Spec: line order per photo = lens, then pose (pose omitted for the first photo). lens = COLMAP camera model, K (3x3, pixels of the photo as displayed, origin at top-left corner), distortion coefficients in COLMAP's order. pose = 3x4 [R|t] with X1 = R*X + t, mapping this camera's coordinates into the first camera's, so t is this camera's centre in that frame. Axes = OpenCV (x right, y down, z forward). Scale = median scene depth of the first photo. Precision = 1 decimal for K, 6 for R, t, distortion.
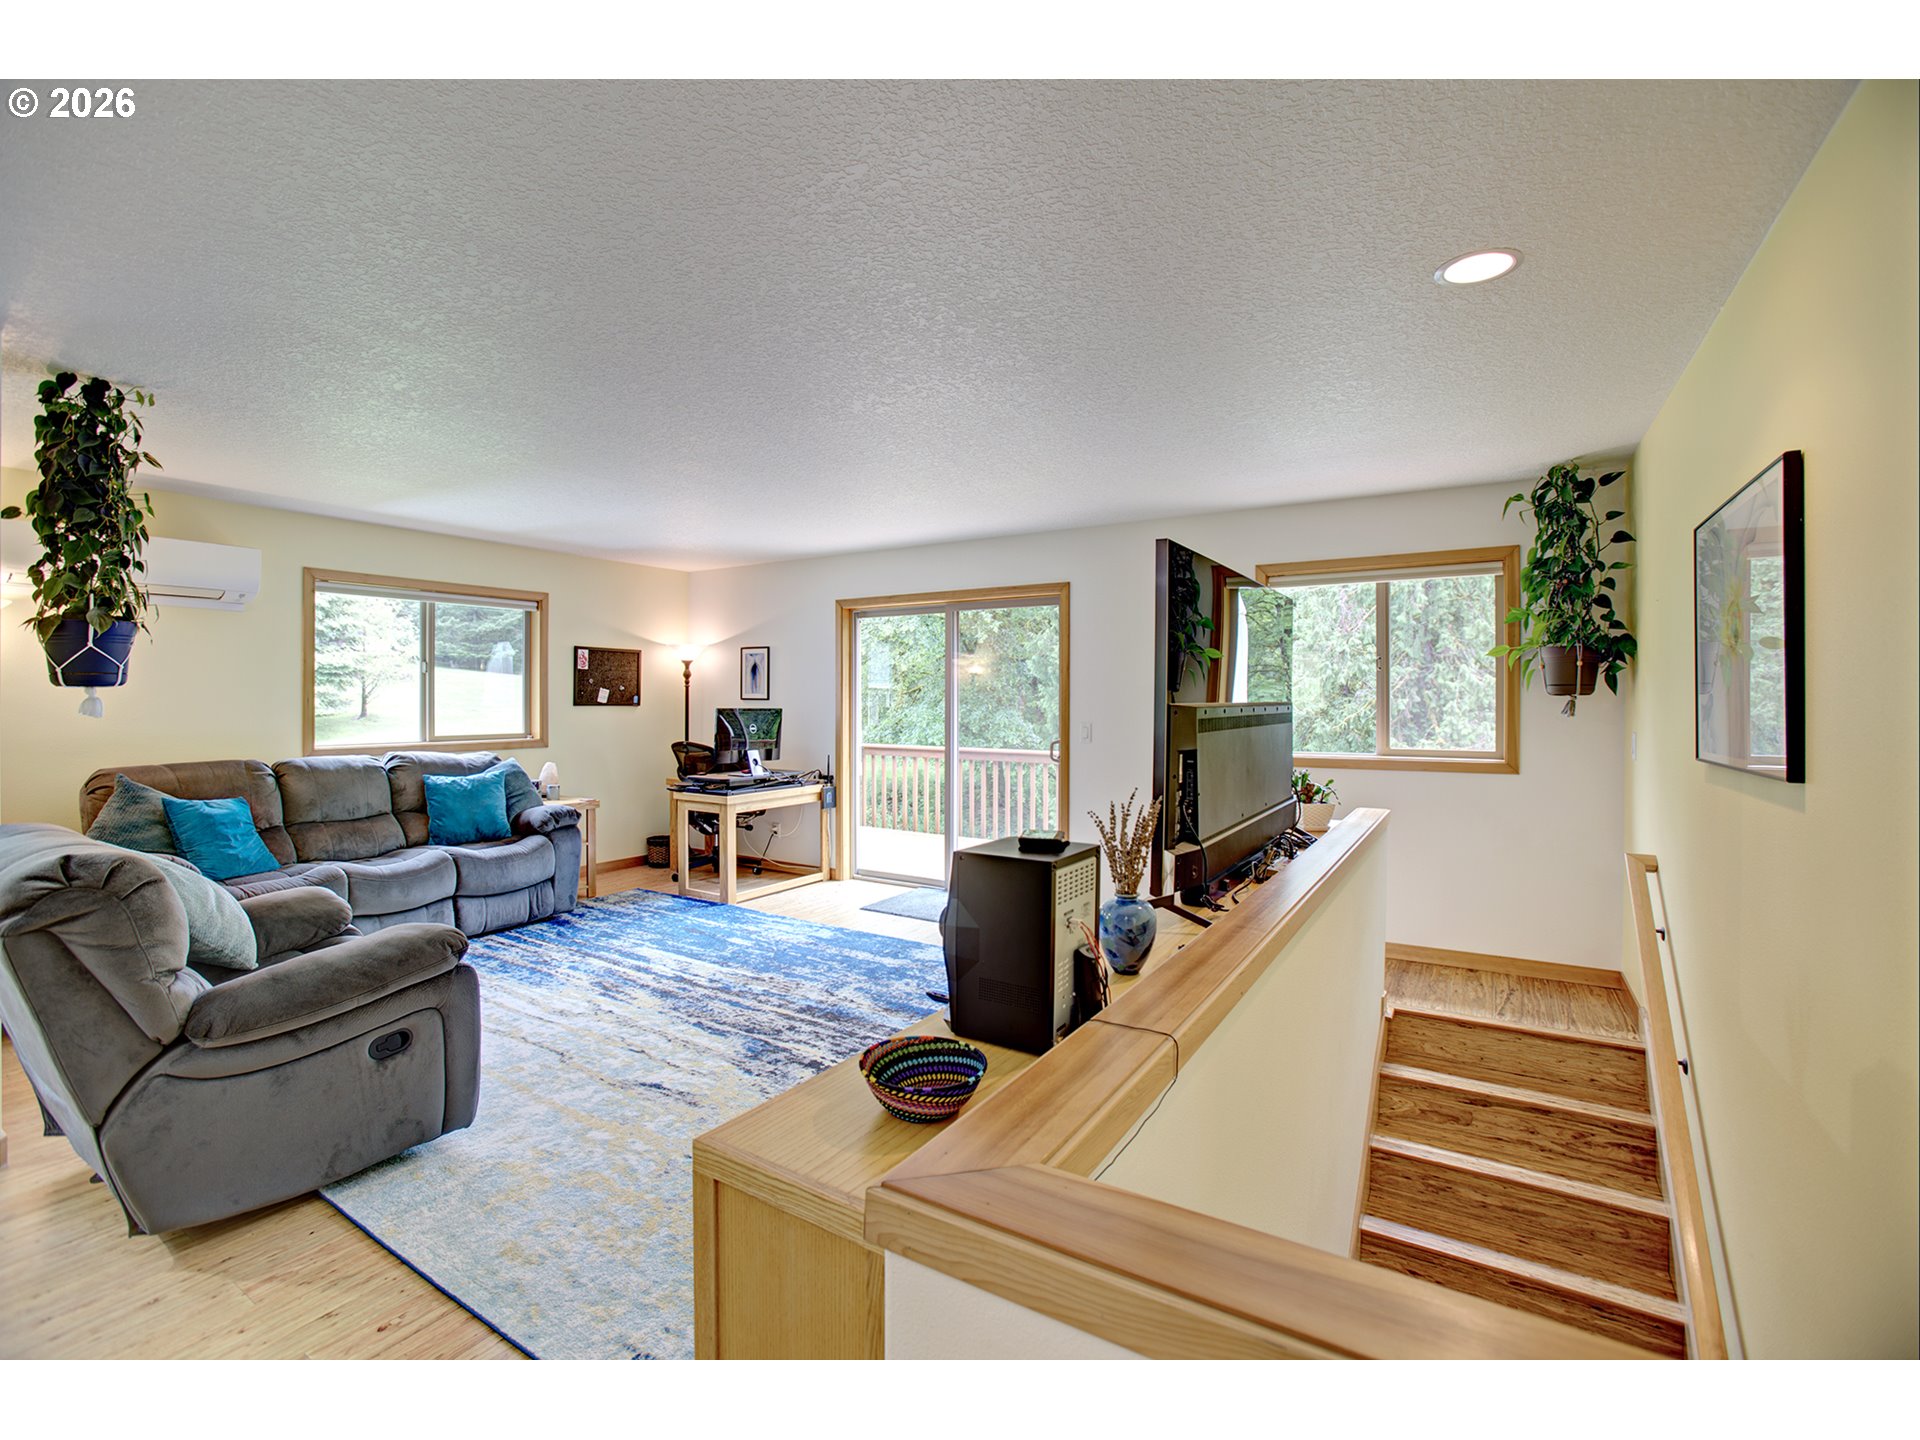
lens RADIAL K [[866.5, 0, 945.0], [0, 866.5, 703.8], [0, 0, 1]] dist [-0.070385, 0.027413]
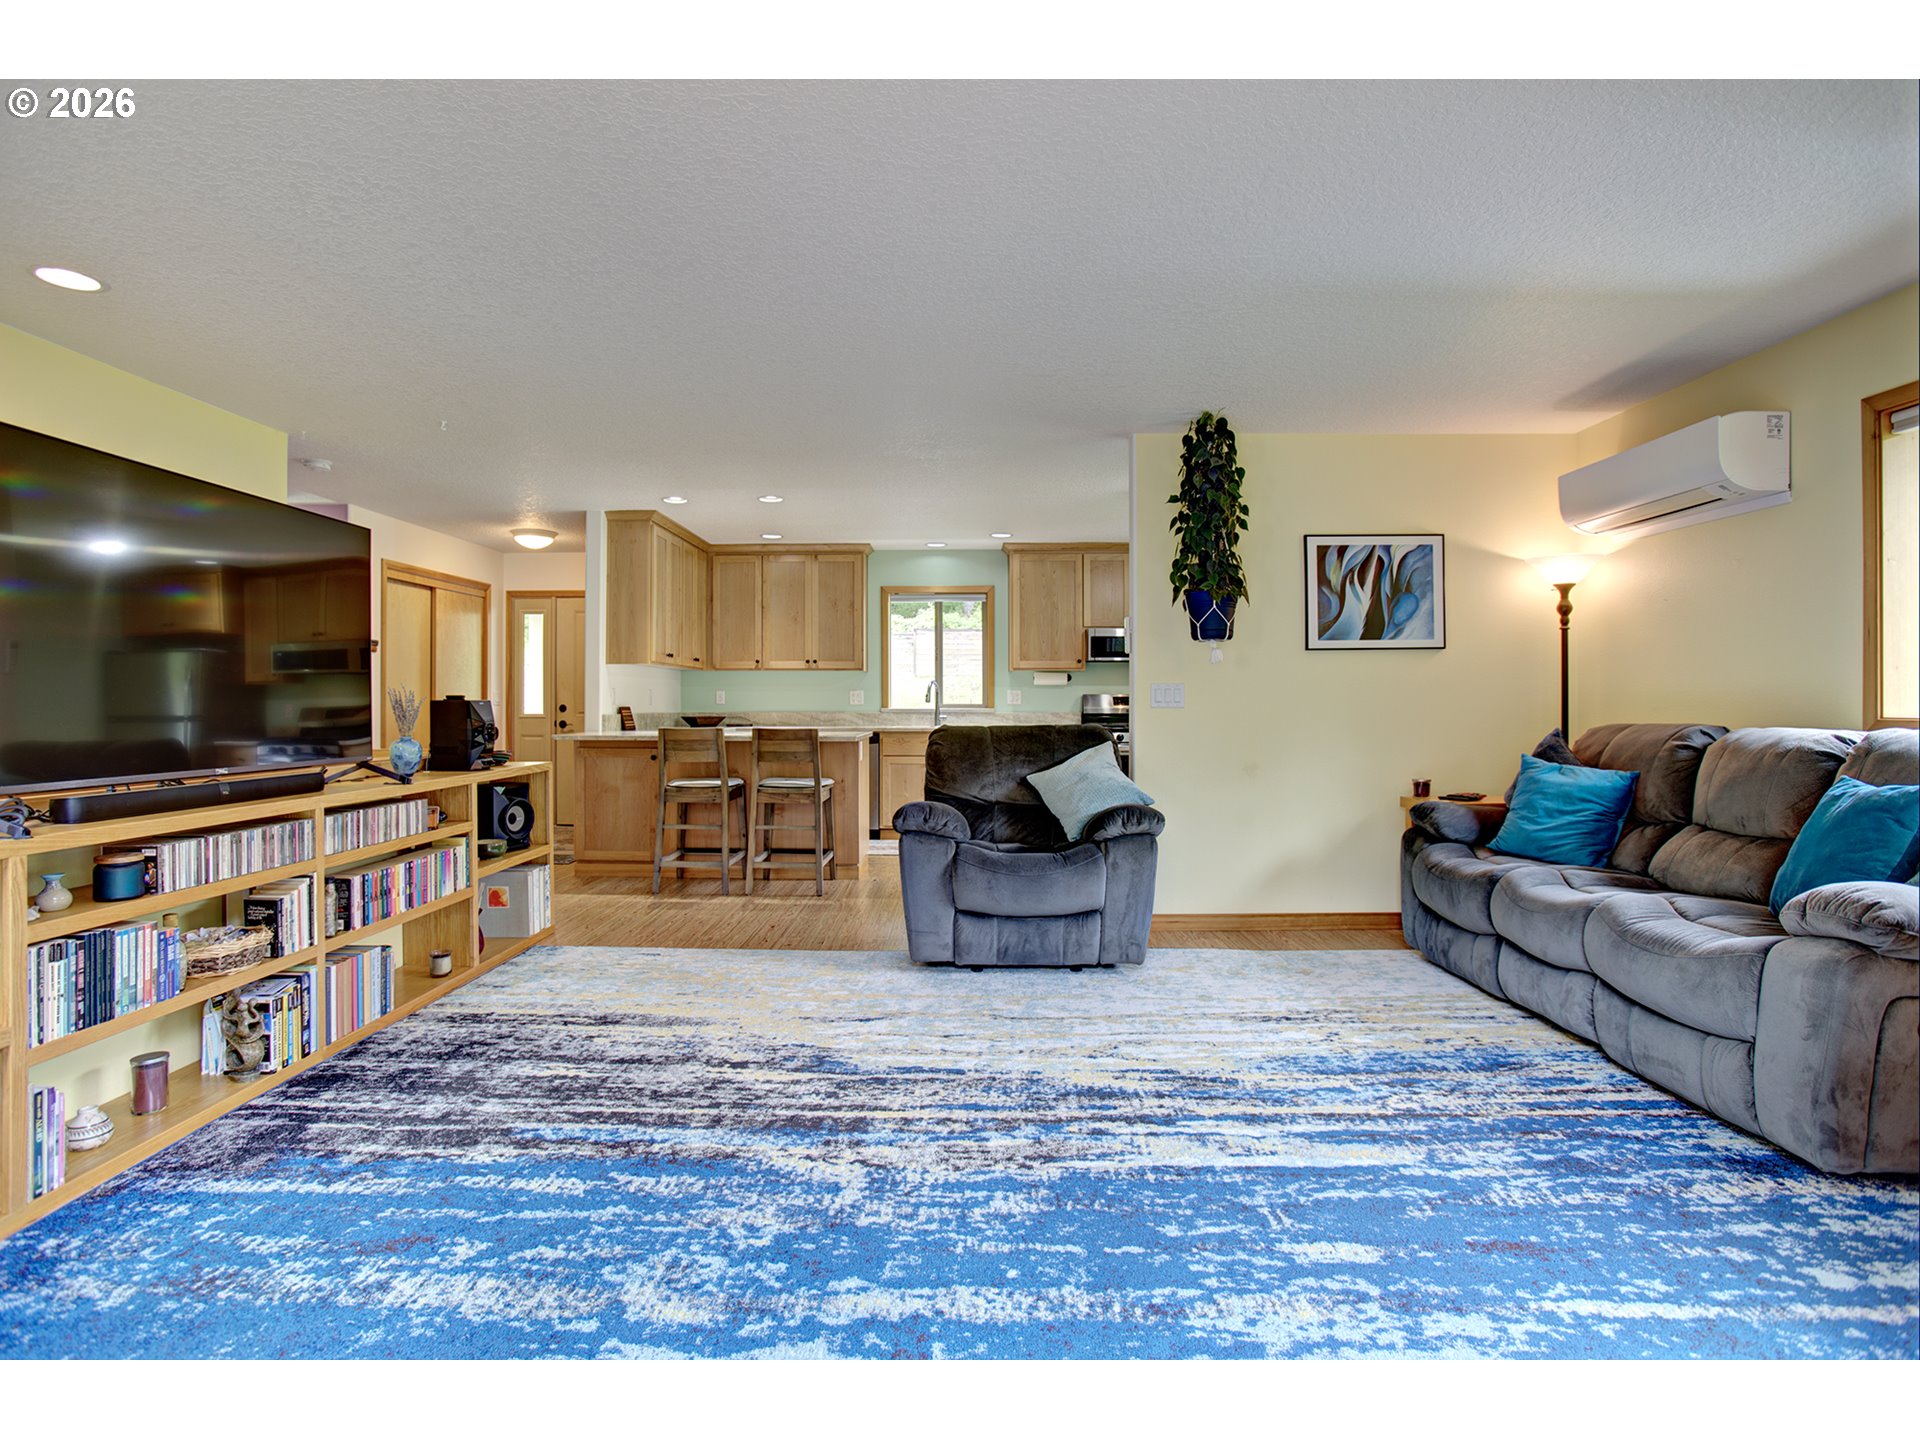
lens RADIAL K [[995.4, 0, 966.9], [0, 995.4, 717.6], [0, 0, 1]] dist [-0.070082, 0.034448]
pose [[-0.844240, 0.010771, -0.535858, 0.139352], [-0.000942, 0.999767, 0.021581, 0.052228], [0.535965, 0.018725, -0.844033, 1.581836]]
